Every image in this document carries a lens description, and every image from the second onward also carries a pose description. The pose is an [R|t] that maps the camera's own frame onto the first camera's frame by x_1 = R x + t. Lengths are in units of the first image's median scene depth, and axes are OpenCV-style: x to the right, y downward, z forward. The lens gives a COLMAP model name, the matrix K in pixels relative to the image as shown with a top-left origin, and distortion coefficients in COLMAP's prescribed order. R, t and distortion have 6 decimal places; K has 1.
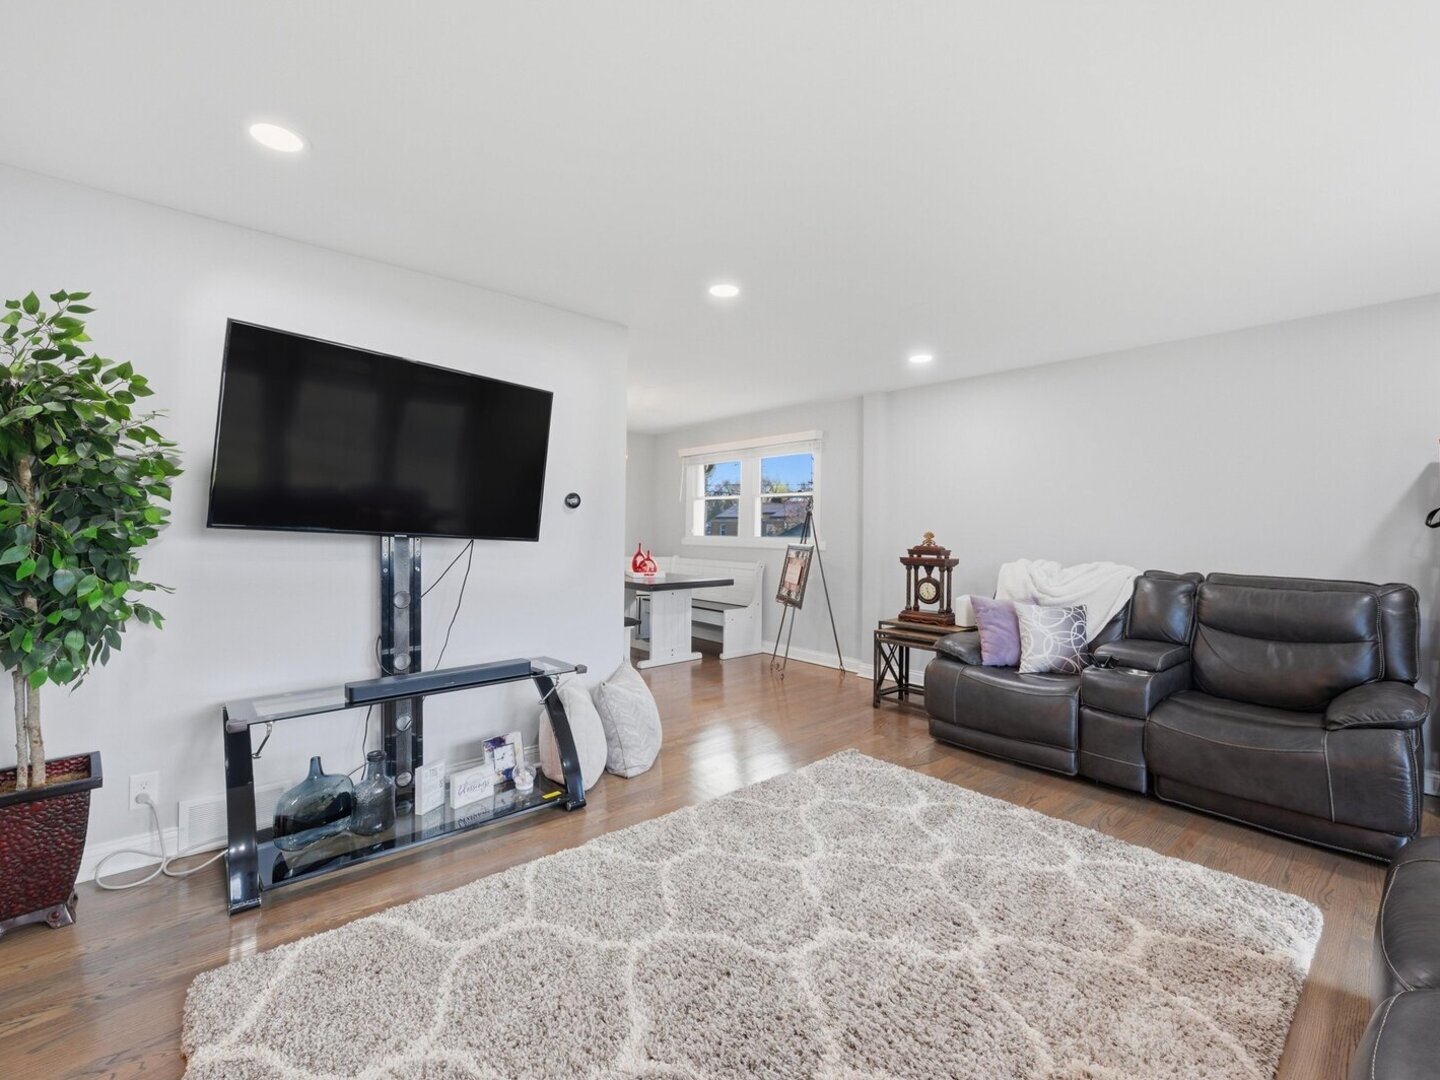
lens RADIAL K [[630.2, 0, 720.3], [0, 630.2, 529.3], [0, 0, 1]] dist [-0.024915, 0.004912]
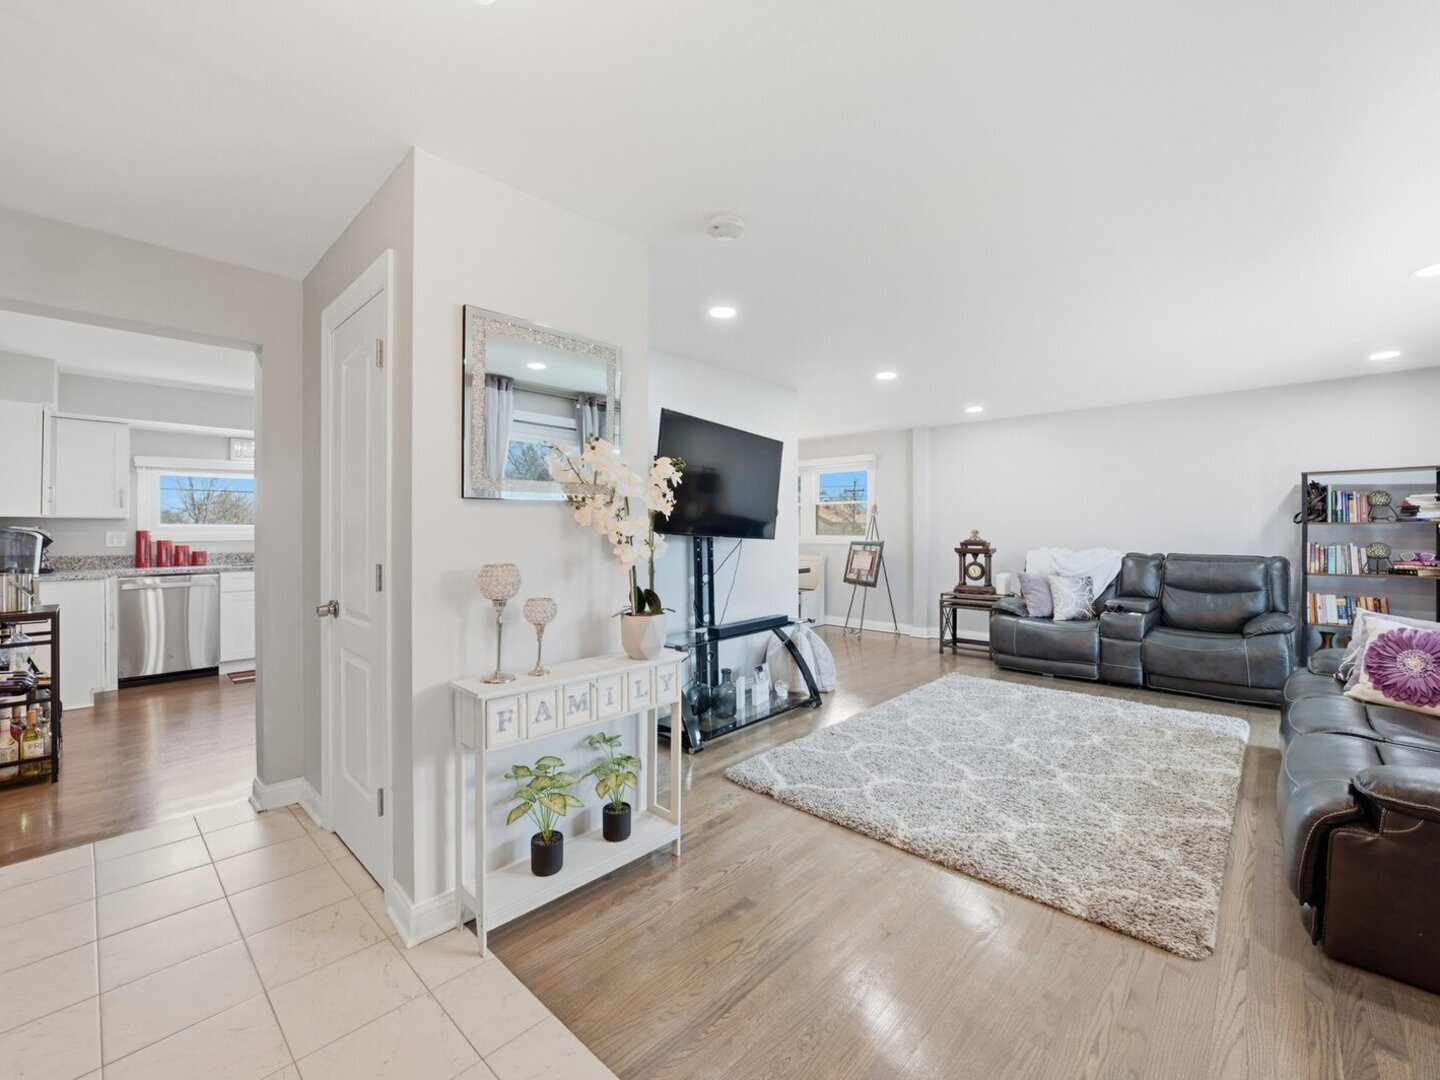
lens RADIAL K [[612.4, 0, 720.0], [0, 612.4, 540.0], [0, 0, 1]] dist [-0.017820, 0.000194]
pose [[0.994274, -0.015201, 0.105770, -0.564394], [0.013342, 0.999744, 0.018261, -0.008002], [-0.106020, -0.016746, 0.994223, -0.455924]]
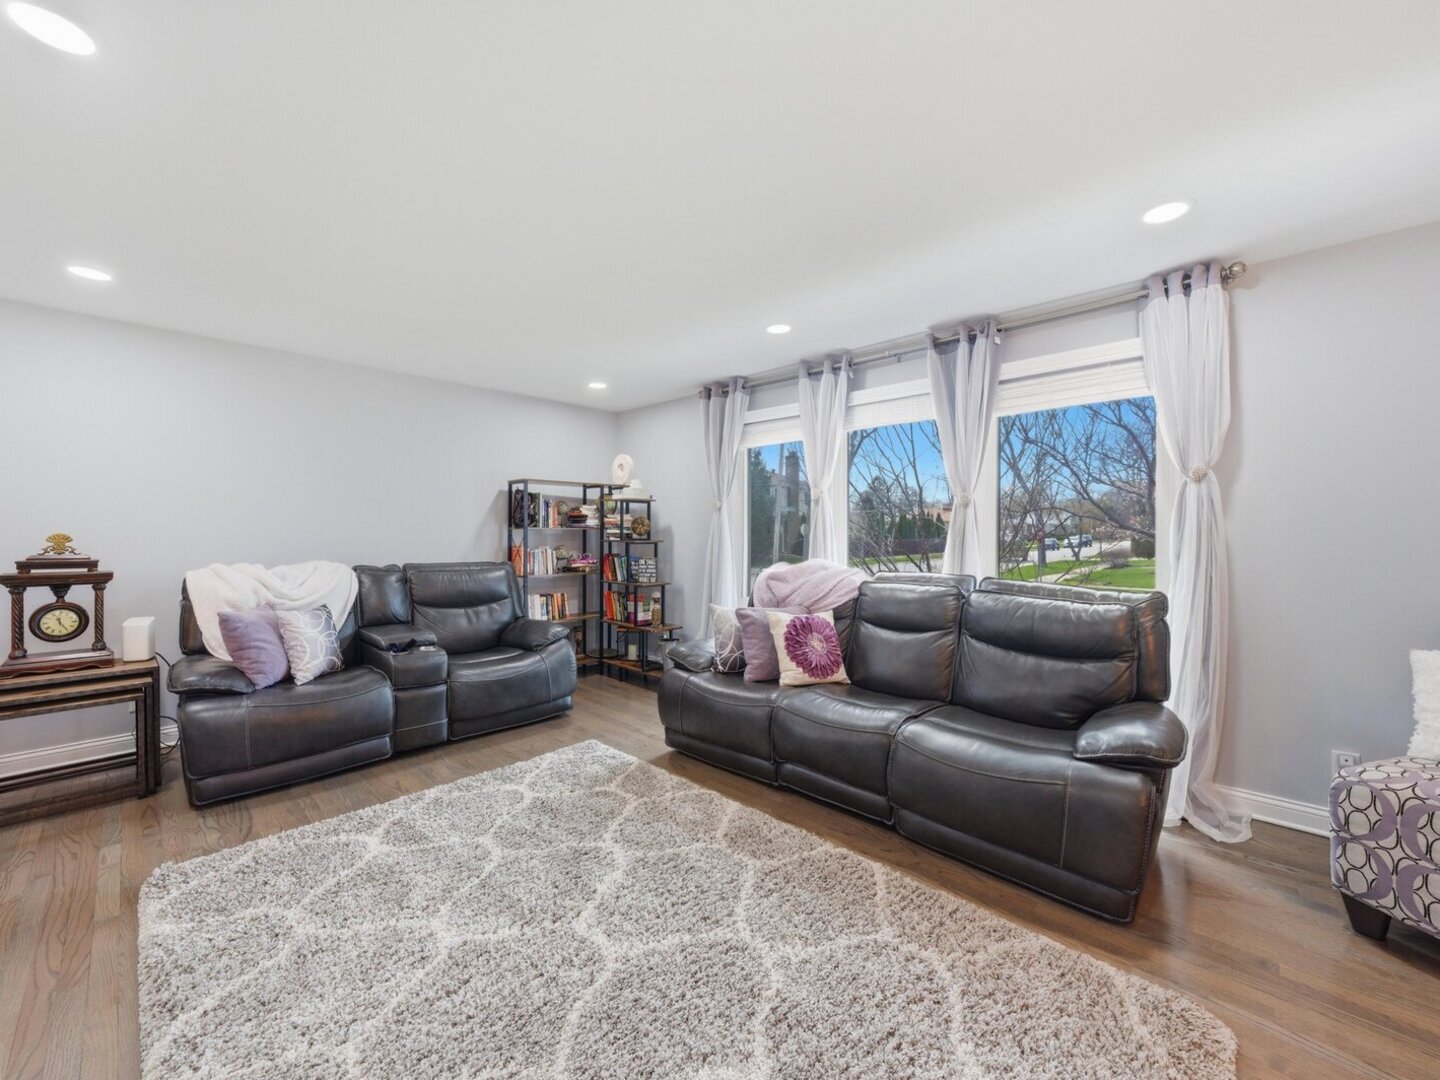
lens RADIAL K [[567.7, 0, 720.0], [0, 567.7, 540.0], [0, 0, 1]] dist [-0.019581, -0.000019]
pose [[-0.096083, -0.022524, 0.995118, -0.456918], [-0.003366, 0.999746, 0.022304, -0.006411], [-0.995368, -0.001206, -0.096134, 0.522759]]
